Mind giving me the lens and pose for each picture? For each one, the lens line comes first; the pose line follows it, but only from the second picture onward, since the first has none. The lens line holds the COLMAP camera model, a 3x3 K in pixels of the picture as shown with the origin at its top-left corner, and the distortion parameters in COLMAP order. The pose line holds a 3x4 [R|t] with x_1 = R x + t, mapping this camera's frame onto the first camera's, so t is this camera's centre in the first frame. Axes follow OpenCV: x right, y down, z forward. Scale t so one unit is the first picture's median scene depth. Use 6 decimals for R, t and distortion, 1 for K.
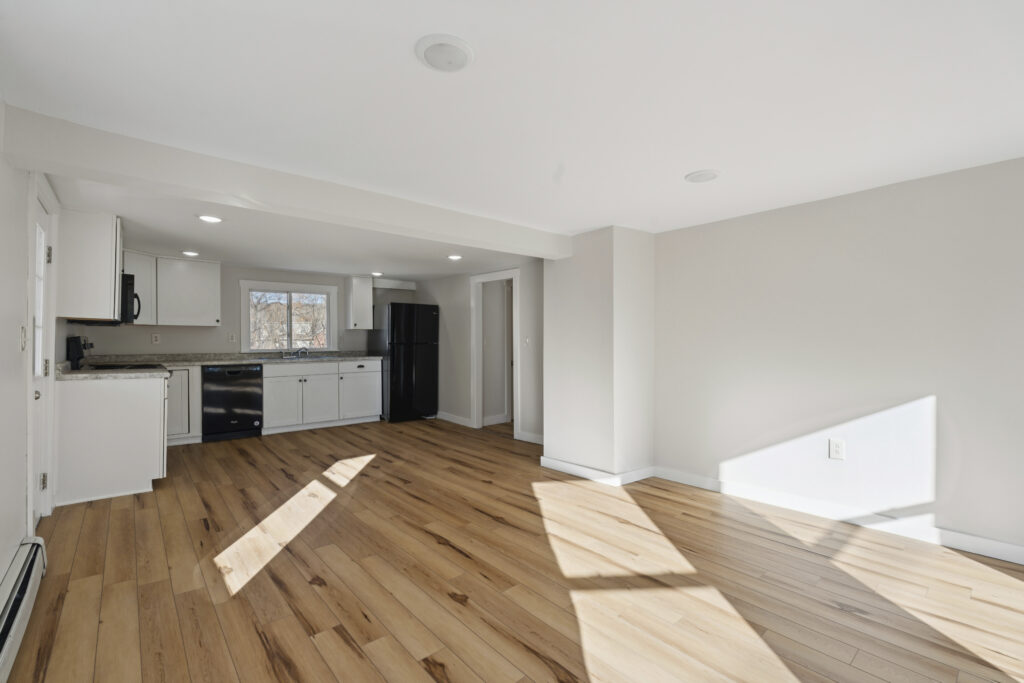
lens RADIAL K [[439.5, 0, 511.5], [0, 439.5, 344.8], [0, 0, 1]] dist [-0.001120, 0.001469]
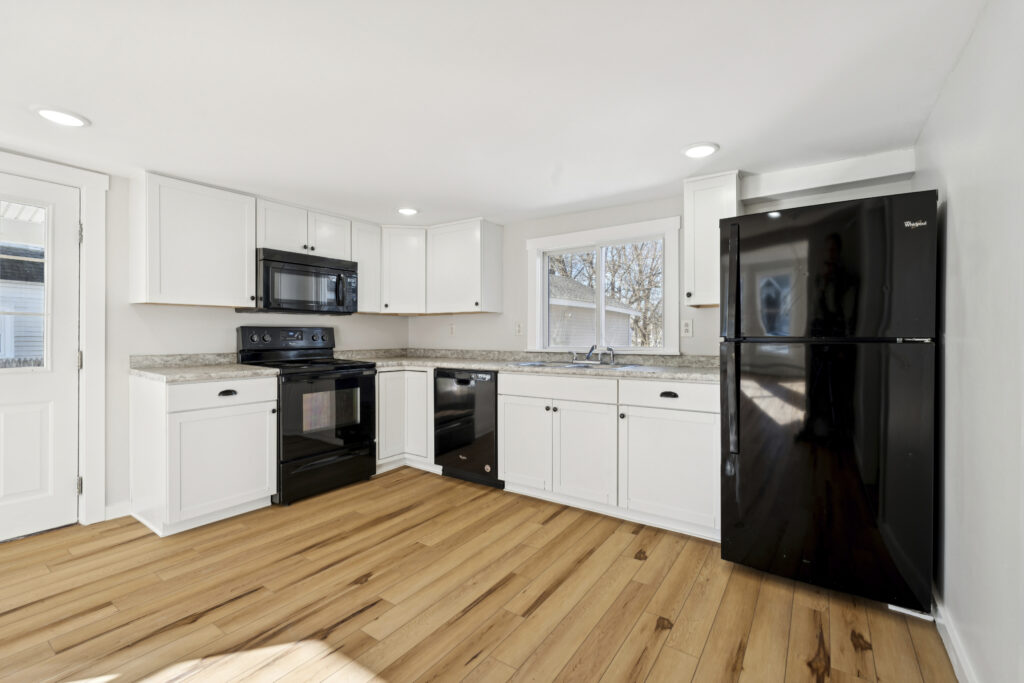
lens RADIAL K [[439.5, 0, 534.4], [0, 439.5, 341.1], [0, 0, 1]] dist [-0.001120, 0.001469]
pose [[0.264418, 0.008589, -0.964370, 0.019121], [-0.013219, 0.999899, 0.005281, -0.000929], [0.964318, 0.011351, 0.264504, 0.815947]]
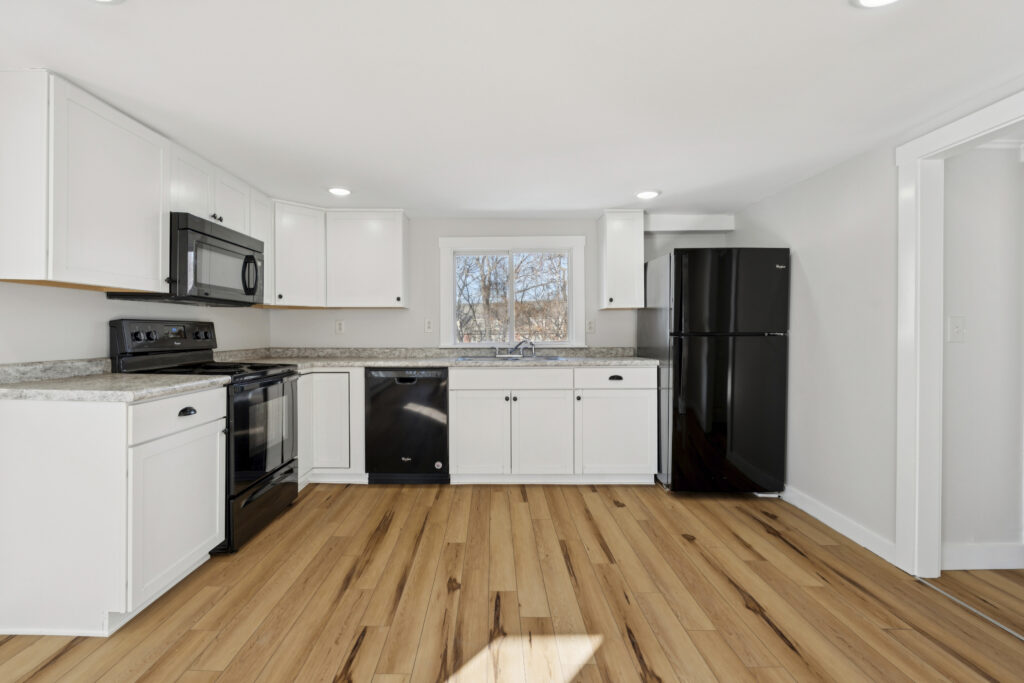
lens RADIAL K [[439.5, 0, 502.0], [0, 439.5, 339.0], [0, 0, 1]] dist [-0.001120, 0.001469]
pose [[0.752846, 0.004894, -0.658179, -0.105729], [-0.005463, 0.999984, 0.001187, 0.003325], [0.658174, 0.002702, 0.752861, 0.545328]]
